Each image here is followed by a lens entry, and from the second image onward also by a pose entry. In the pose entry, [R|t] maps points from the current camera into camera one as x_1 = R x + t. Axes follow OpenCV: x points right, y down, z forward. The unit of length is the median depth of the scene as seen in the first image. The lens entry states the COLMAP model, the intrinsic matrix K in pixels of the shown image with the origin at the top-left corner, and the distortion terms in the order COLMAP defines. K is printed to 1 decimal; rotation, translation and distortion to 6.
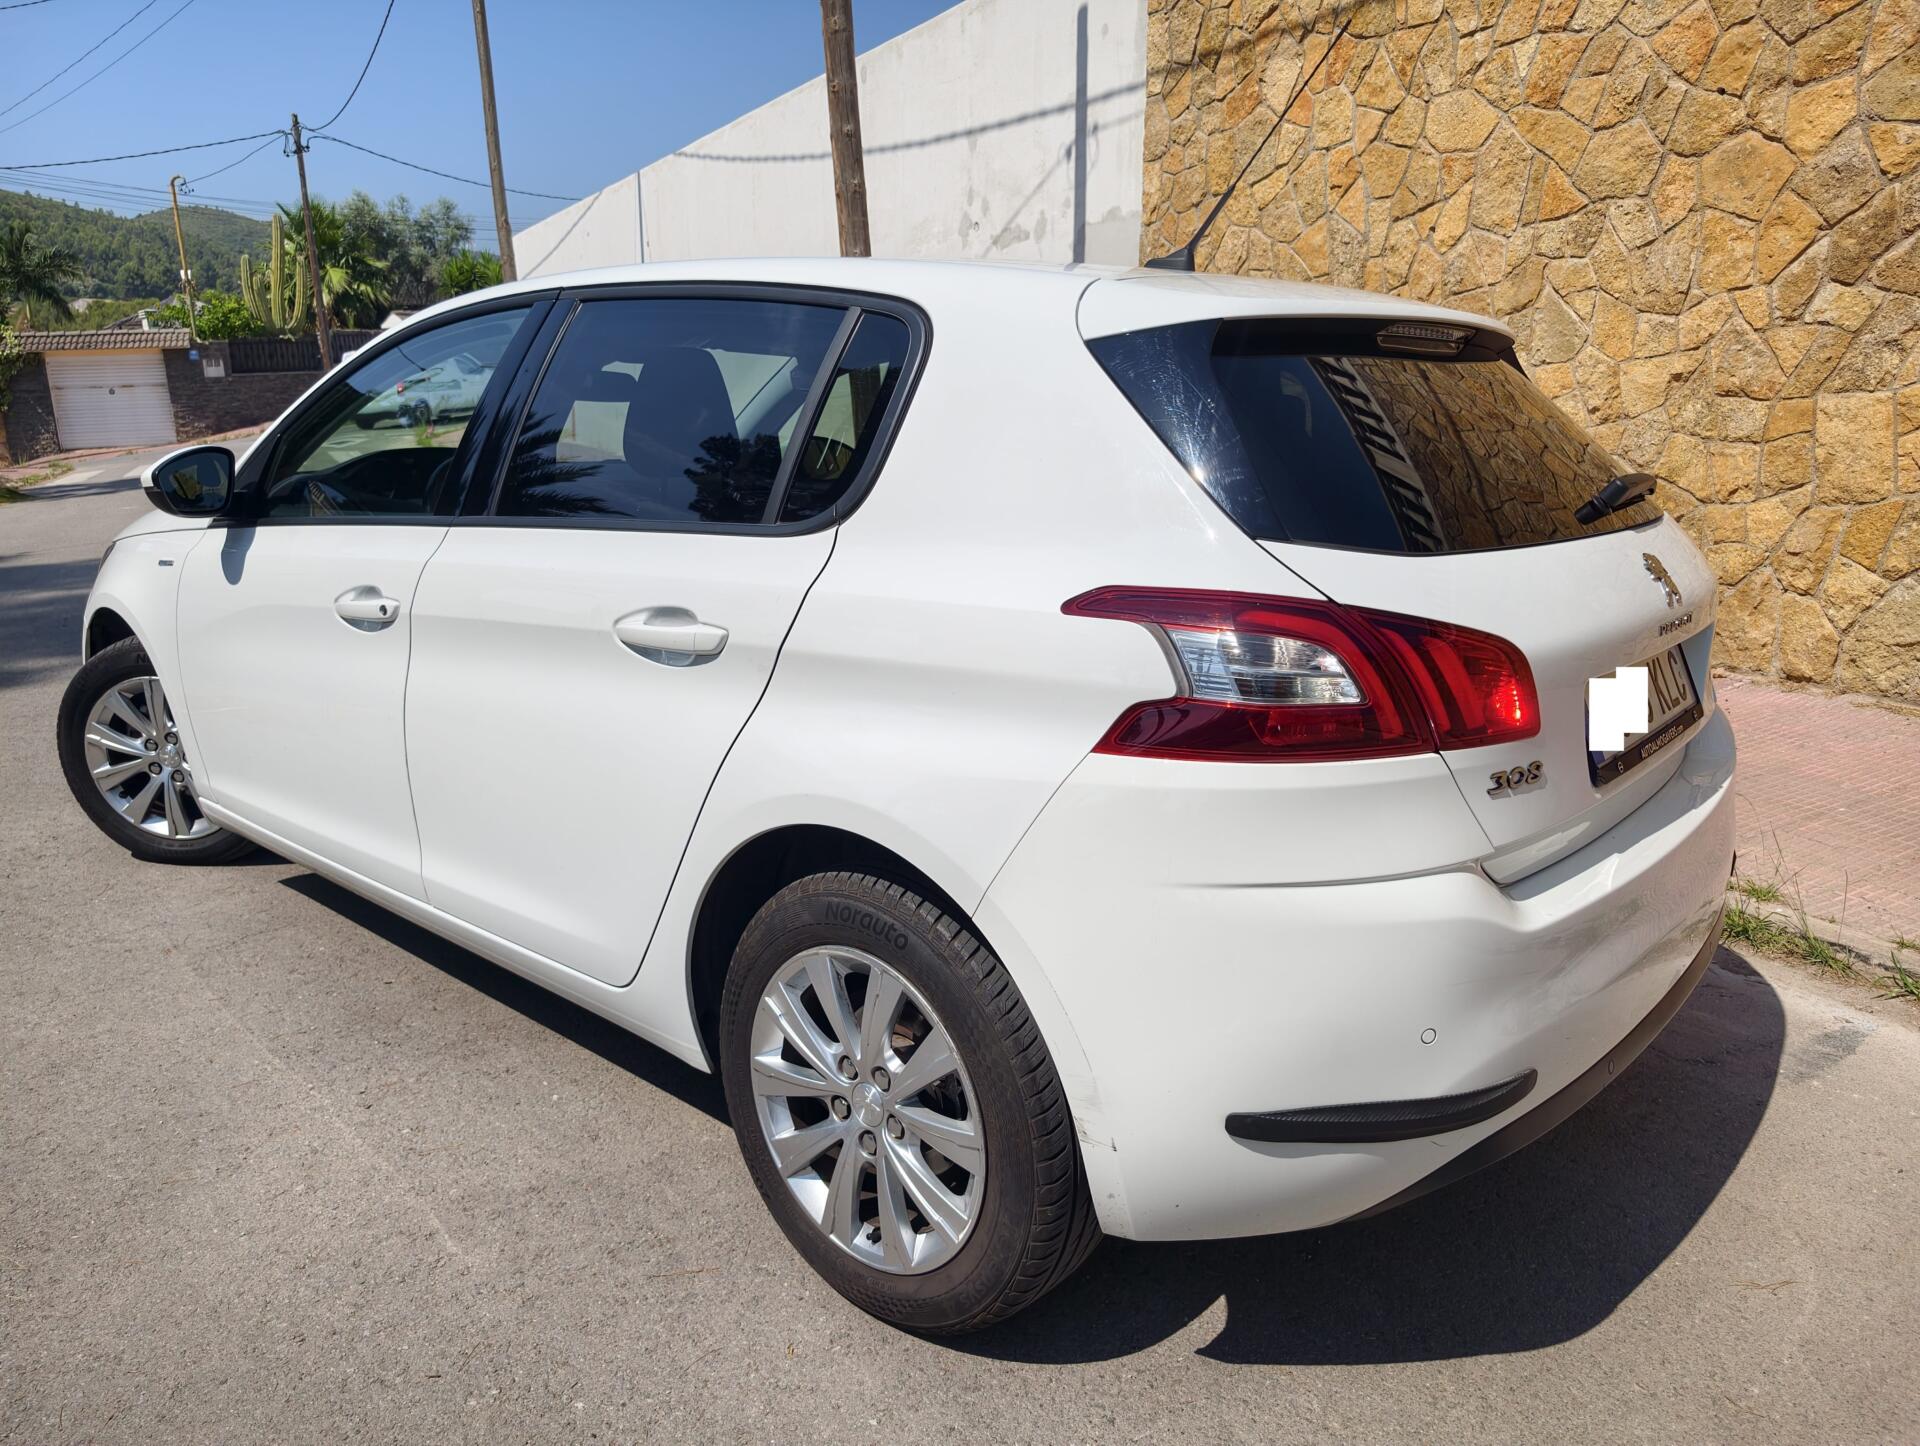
lens RADIAL K [[1392.0, 0, 957.1], [0, 1392.0, 710.1], [0, 0, 1]] dist [-0.014564, -0.008418]
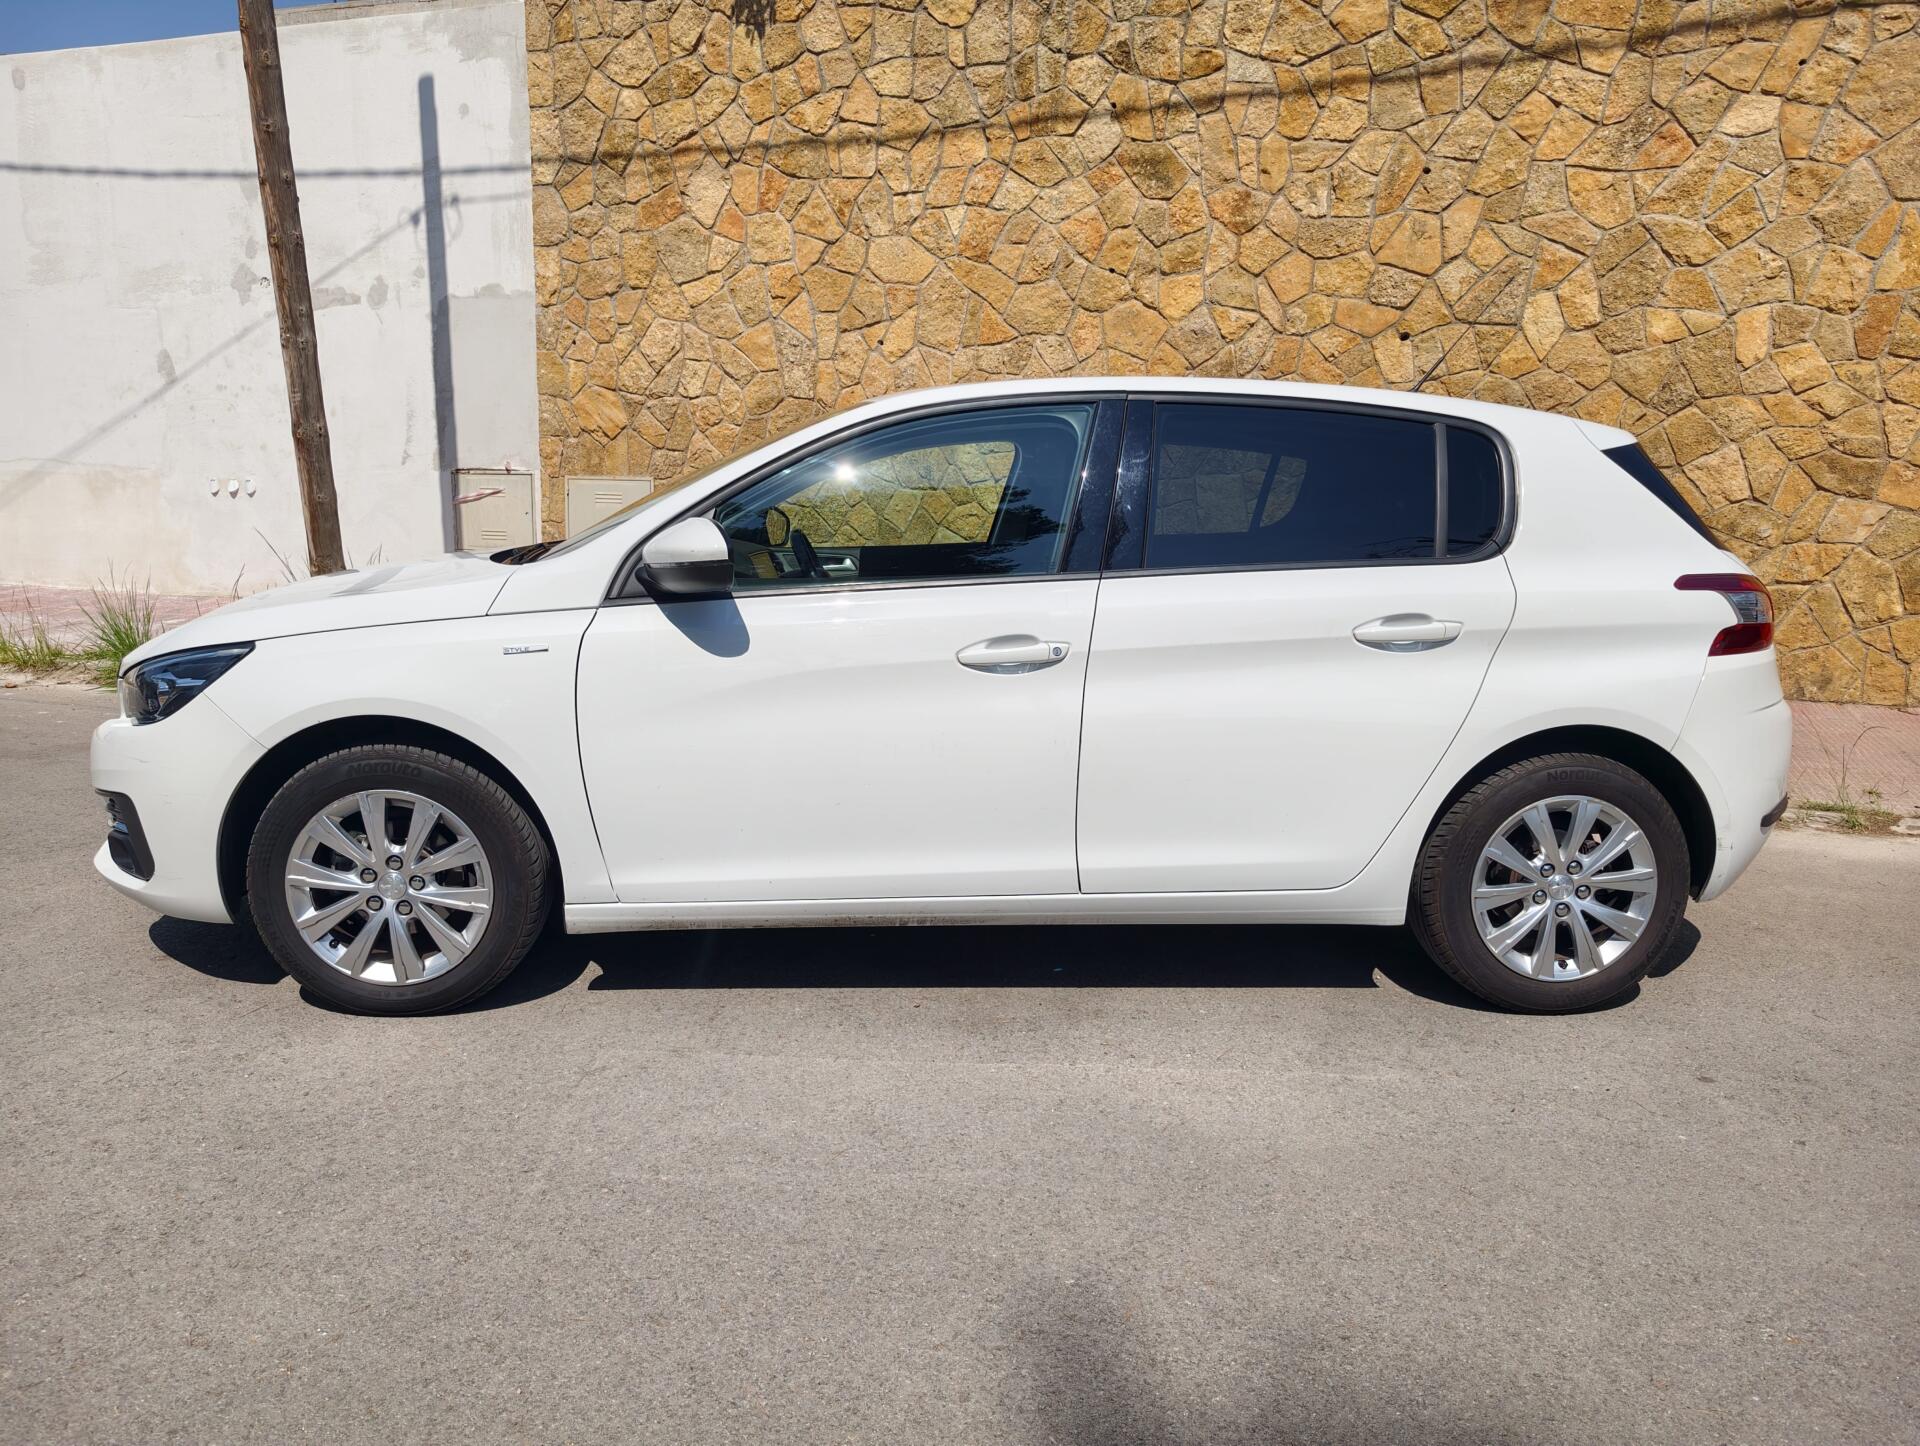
lens RADIAL K [[1392.0, 0, 920.1], [0, 1392.0, 760.1], [0, 0, 1]] dist [-0.014564, -0.008418]
pose [[0.692522, -0.131932, 0.709230, -0.607831], [0.143680, 0.988663, 0.043617, -0.020585], [-0.706944, 0.071696, 0.703627, 0.114898]]
